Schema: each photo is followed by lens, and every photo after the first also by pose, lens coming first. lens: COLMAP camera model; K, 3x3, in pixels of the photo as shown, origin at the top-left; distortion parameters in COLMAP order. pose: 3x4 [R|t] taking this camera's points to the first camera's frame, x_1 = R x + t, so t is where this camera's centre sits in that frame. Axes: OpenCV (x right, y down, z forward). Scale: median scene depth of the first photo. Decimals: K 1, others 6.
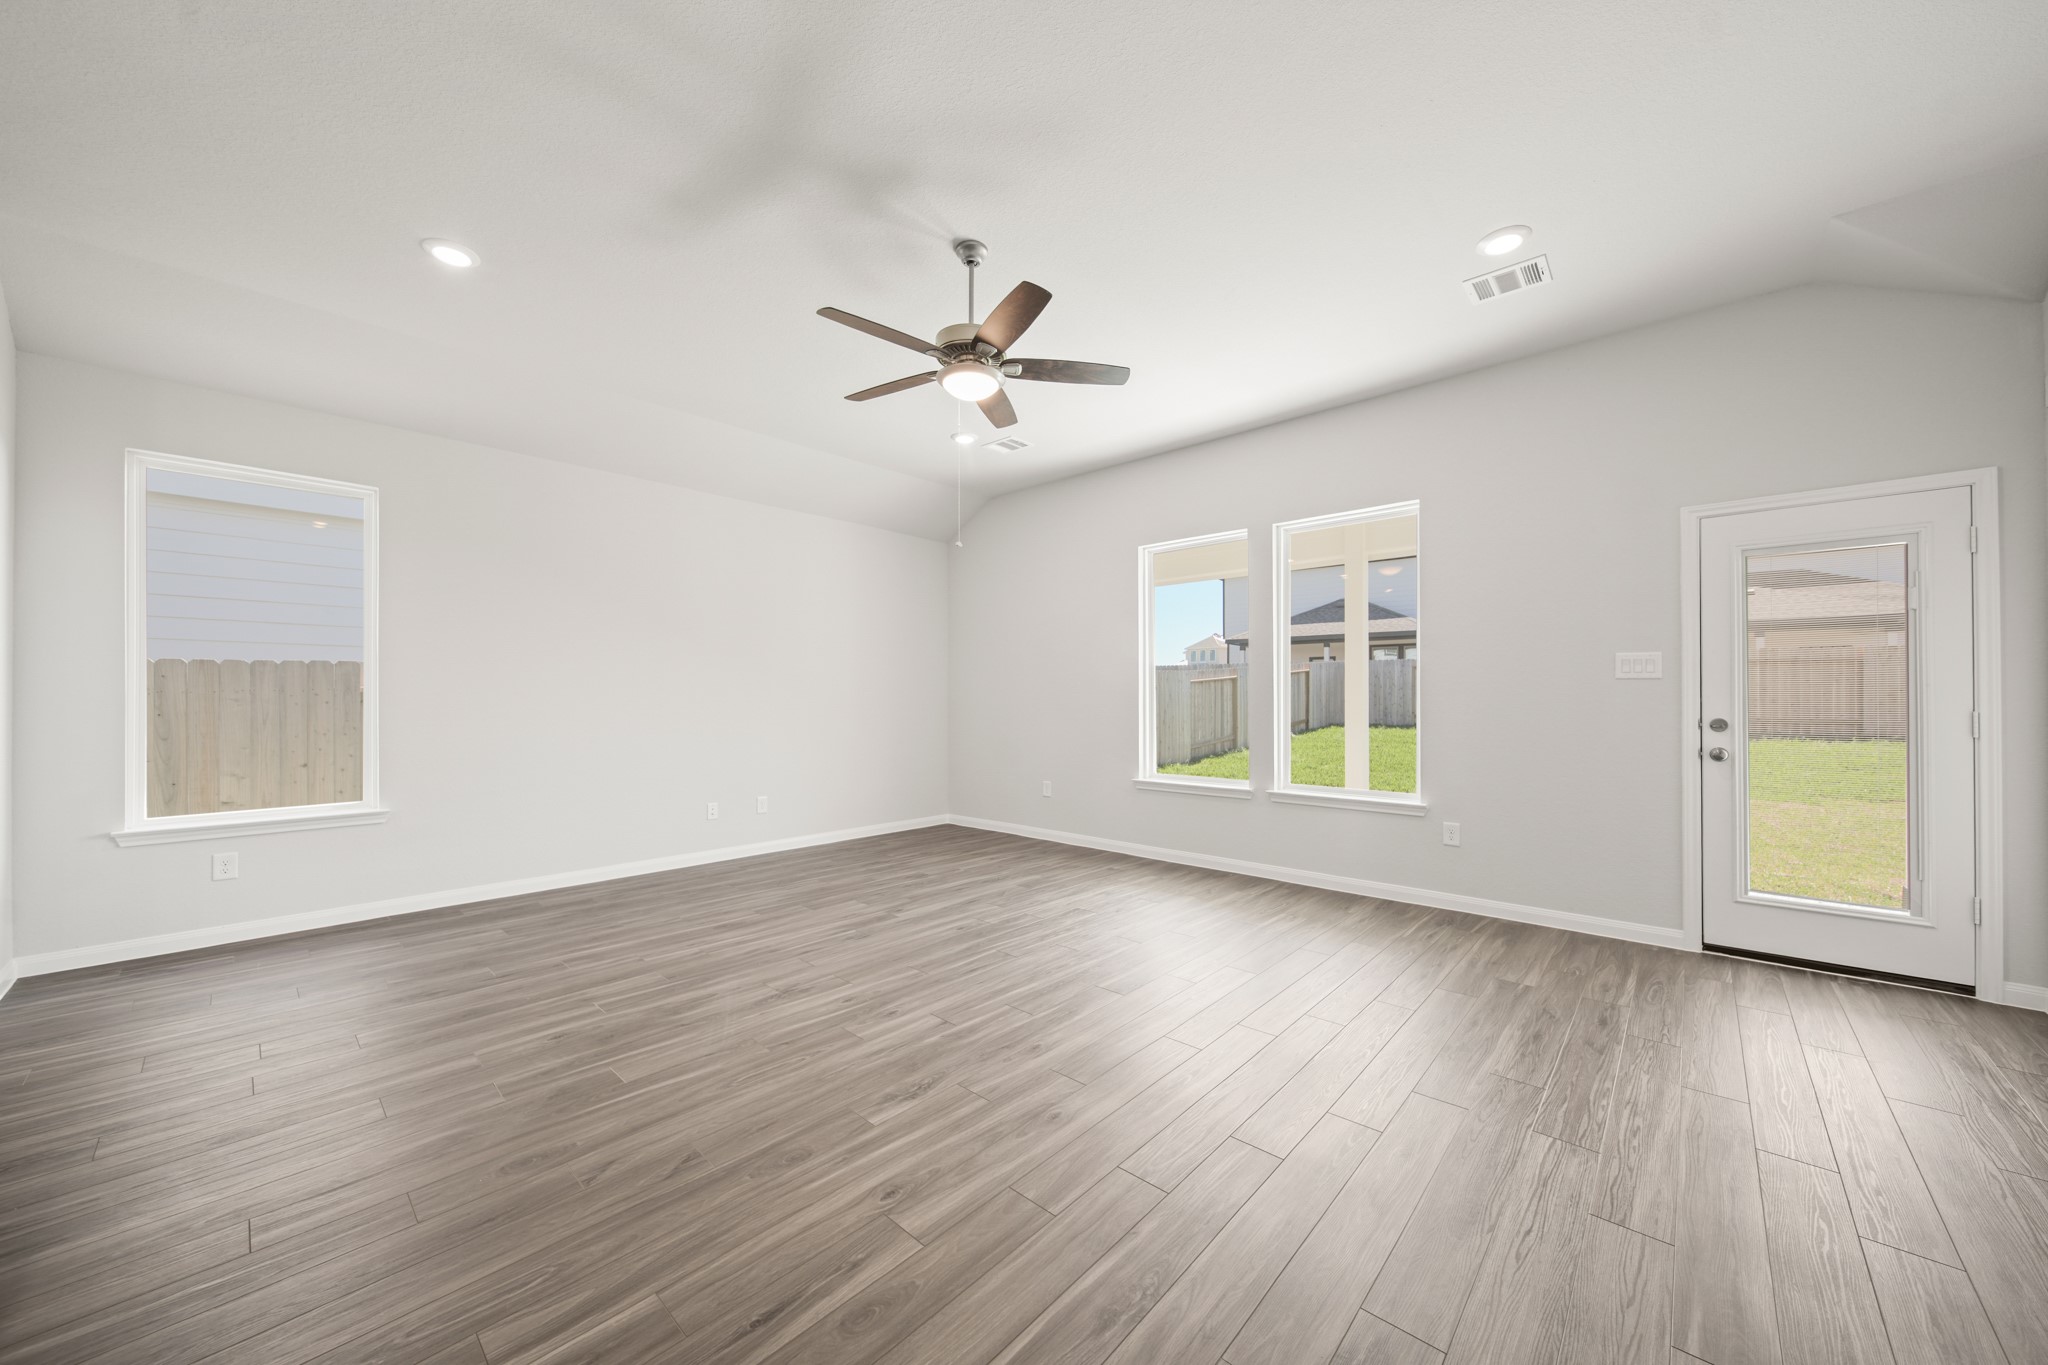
lens RADIAL K [[759.8, 0, 1024.0], [0, 759.8, 682.5], [0, 0, 1]] dist [-0.001591, -0.000239]
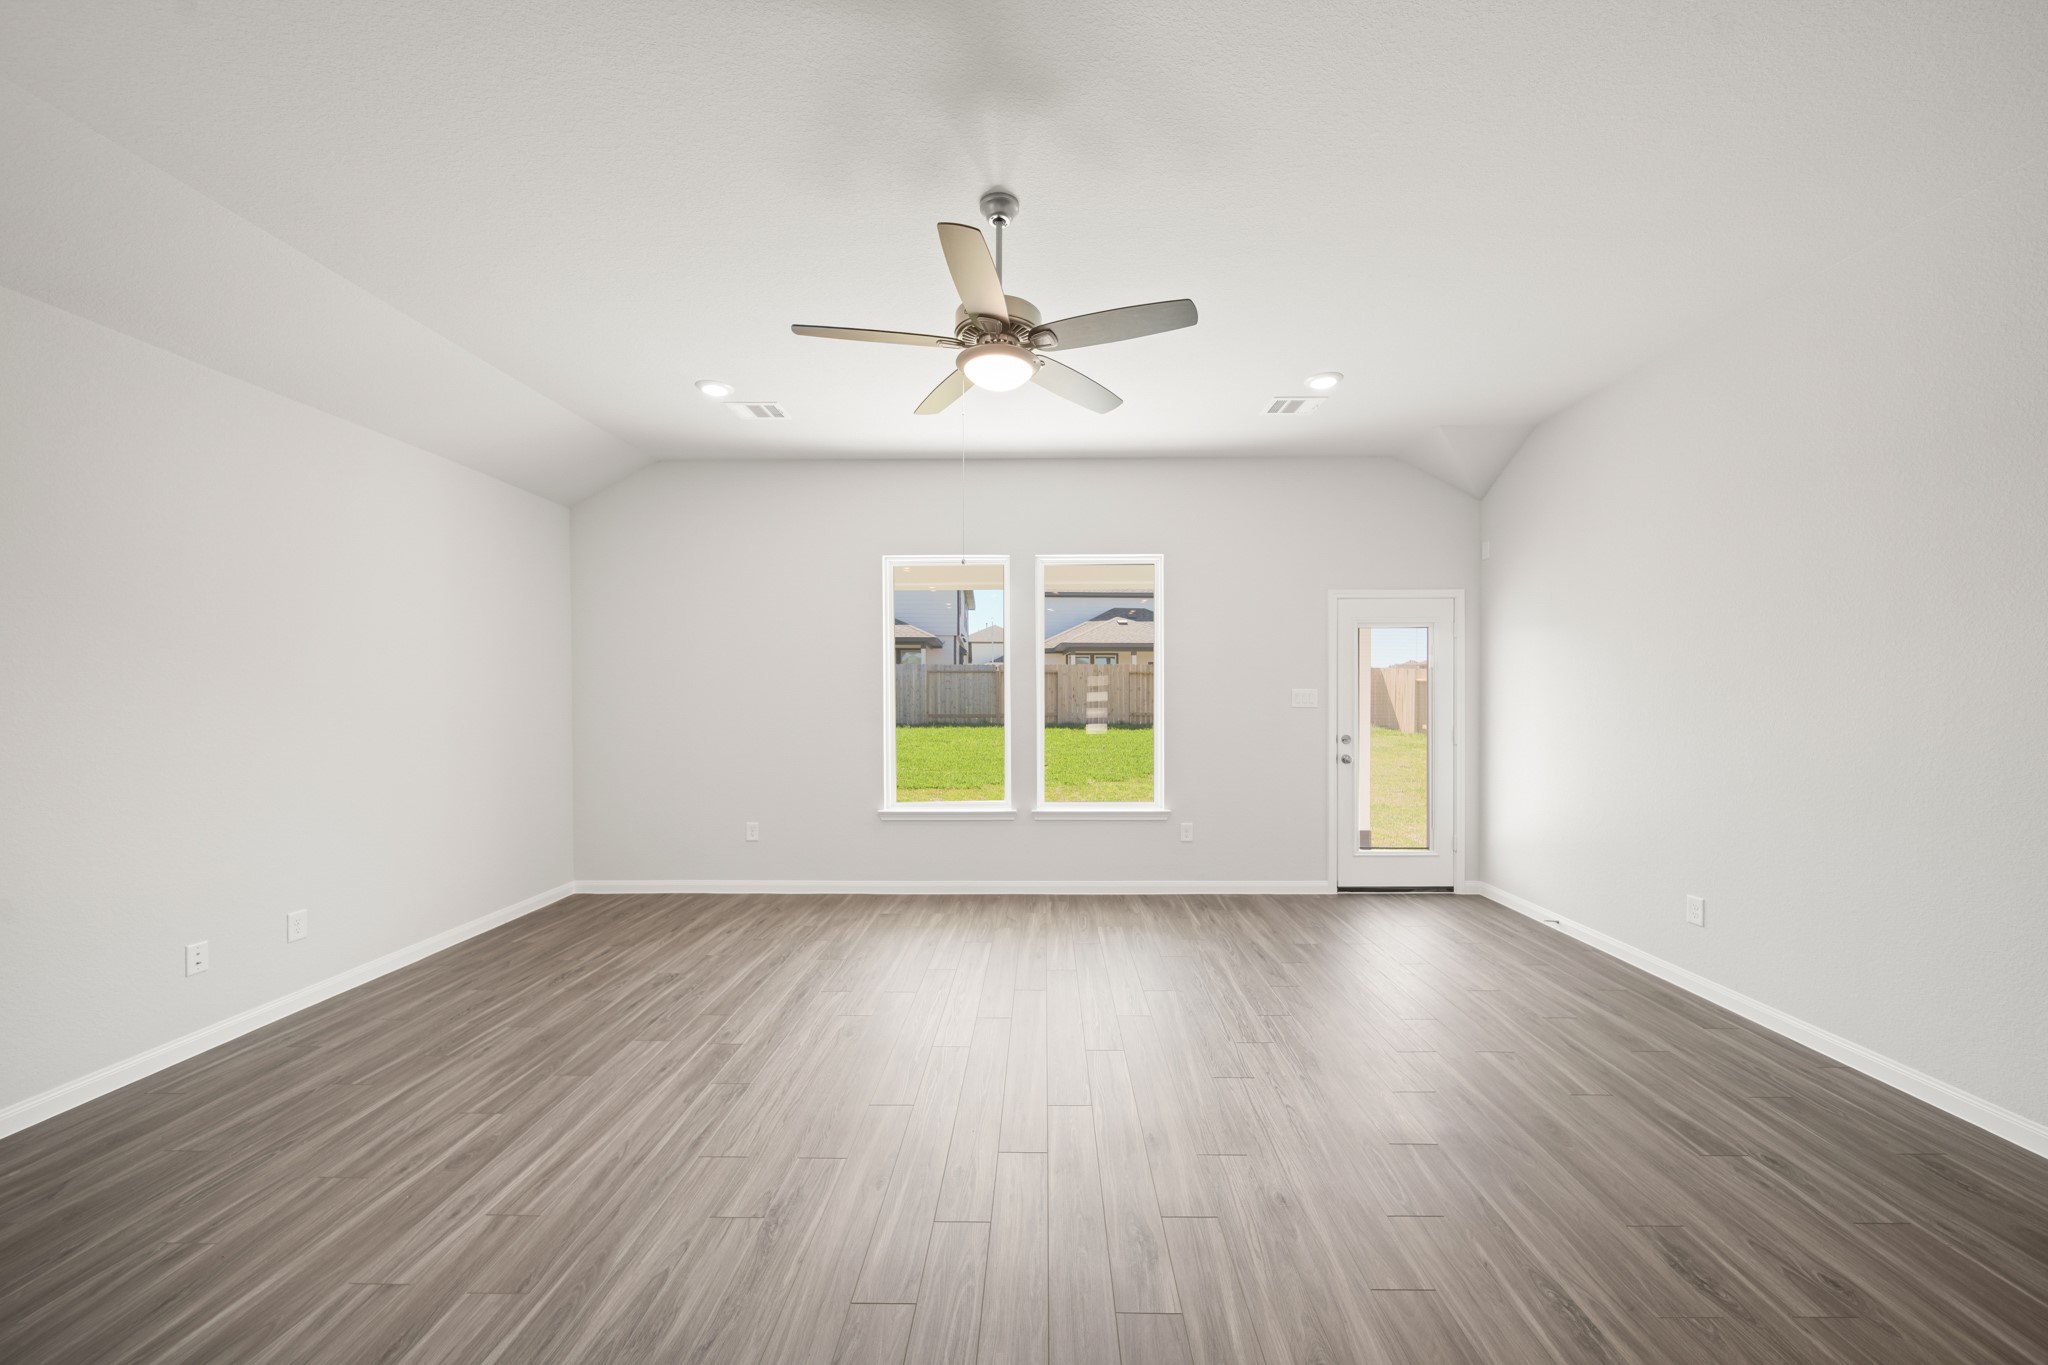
lens RADIAL K [[759.8, 0, 1024.0], [0, 759.8, 682.5], [0, 0, 1]] dist [-0.001591, -0.000239]
pose [[0.727772, 0.005683, 0.685796, -0.494122], [-0.014080, 0.999879, 0.006656, -0.048893], [-0.685675, -0.014500, 0.727763, 0.305746]]
